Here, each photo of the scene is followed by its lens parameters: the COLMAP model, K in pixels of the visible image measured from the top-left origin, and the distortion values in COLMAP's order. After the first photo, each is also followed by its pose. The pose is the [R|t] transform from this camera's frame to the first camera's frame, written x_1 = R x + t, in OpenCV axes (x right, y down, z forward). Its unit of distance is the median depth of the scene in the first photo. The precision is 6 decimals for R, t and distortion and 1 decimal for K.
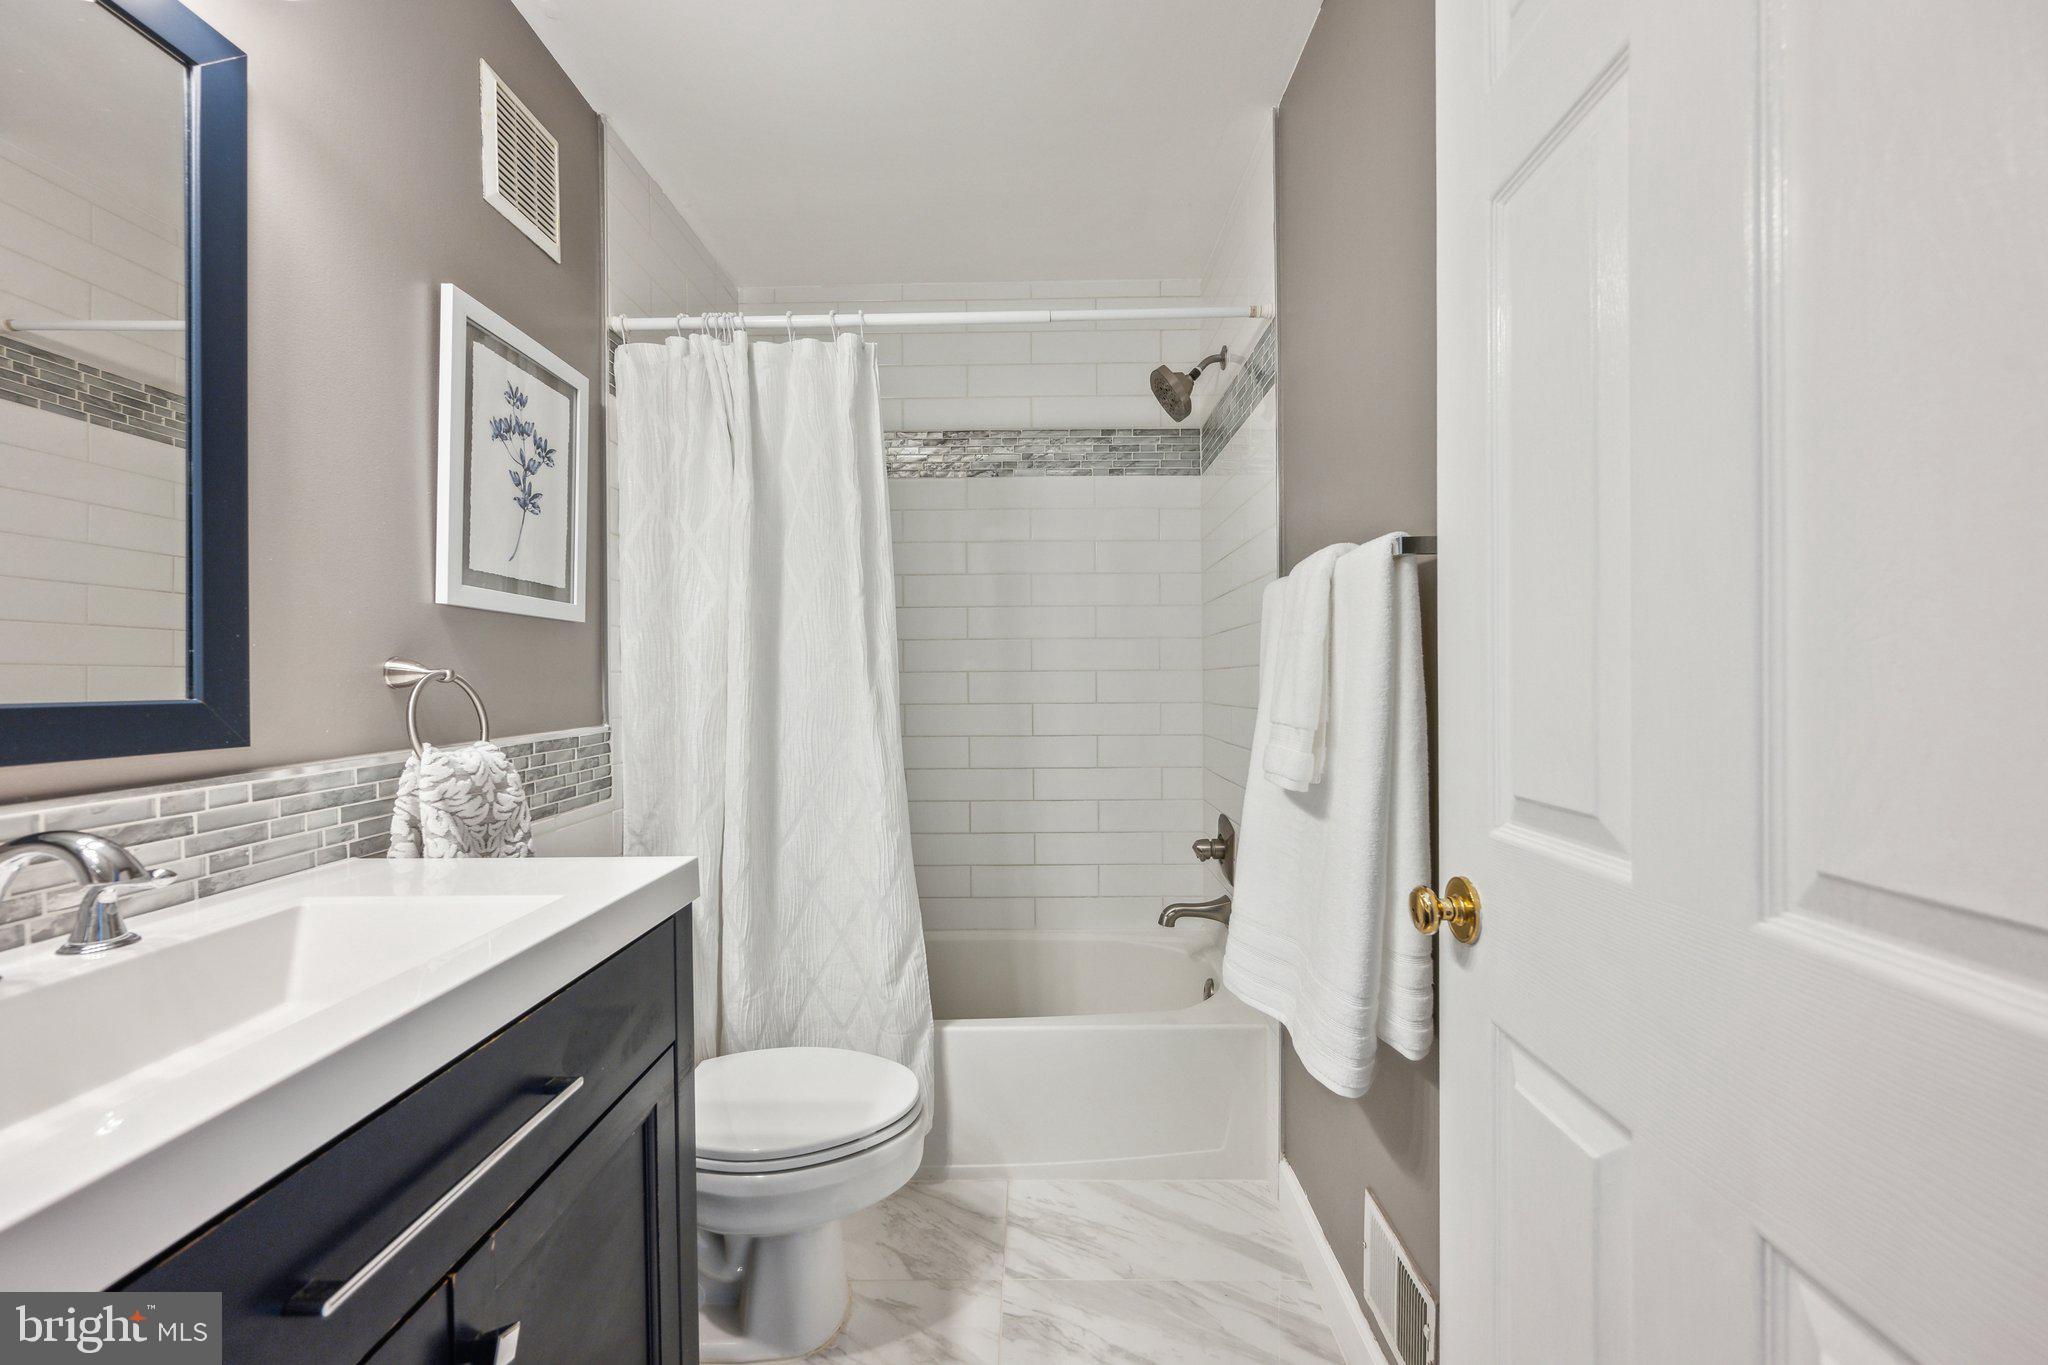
lens RADIAL K [[810.3, 0, 1029.5], [0, 810.3, 681.4], [0, 0, 1]] dist [-0.002947, -0.000524]
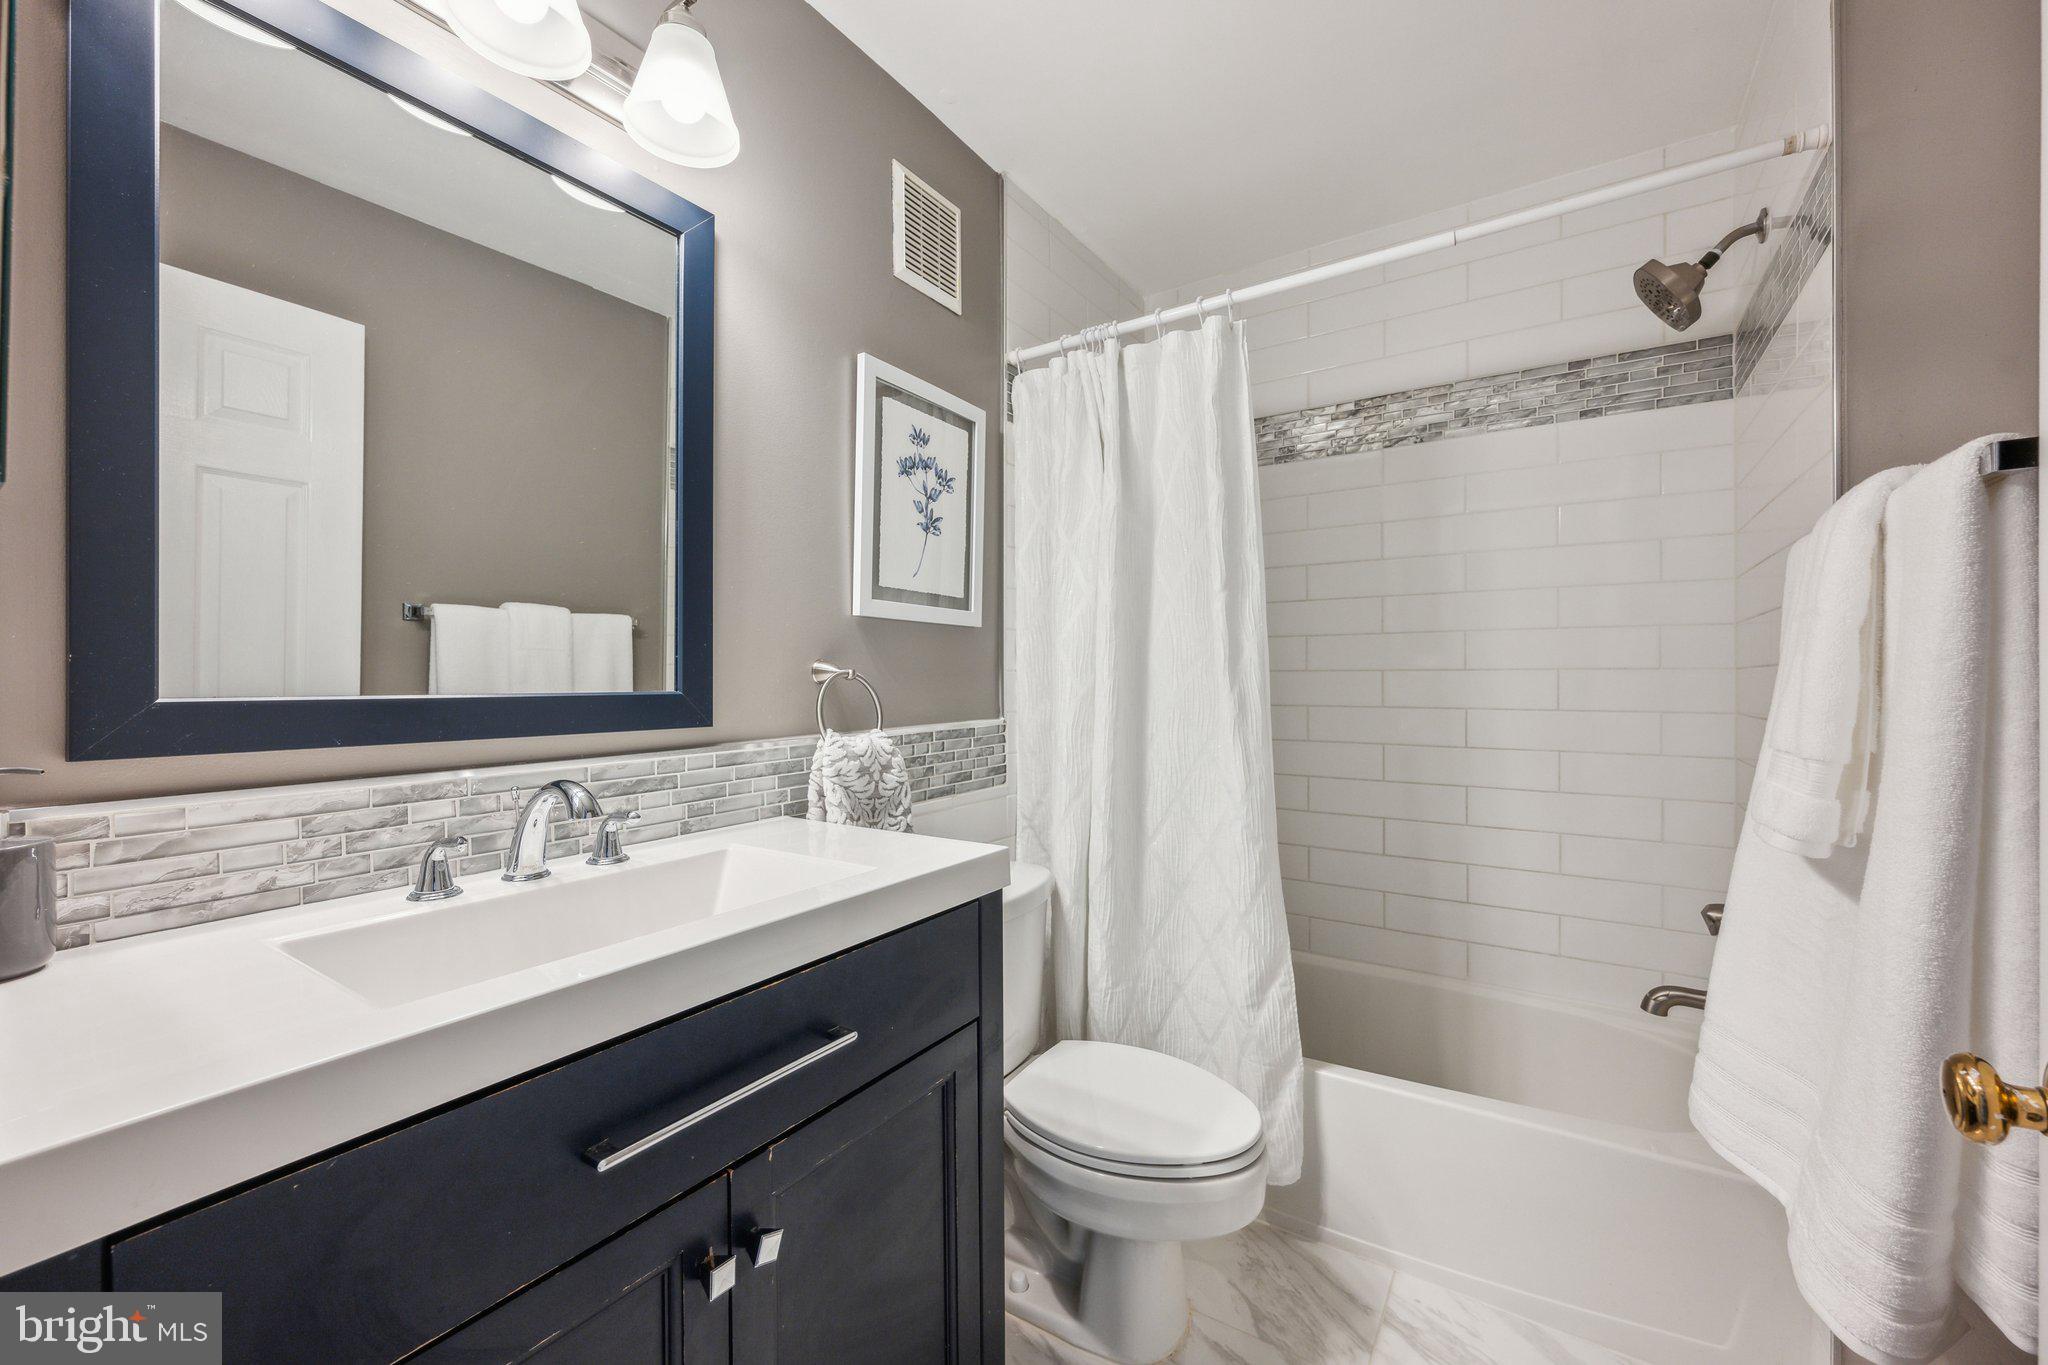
lens RADIAL K [[810.3, 0, 1025.0], [0, 810.3, 677.5], [0, 0, 1]] dist [-0.002947, -0.000524]
pose [[0.837471, 0.005816, -0.546452, 0.117577], [-0.006615, 0.999978, 0.000504, -0.003121], [0.546442, 0.003193, 0.837491, 0.082942]]
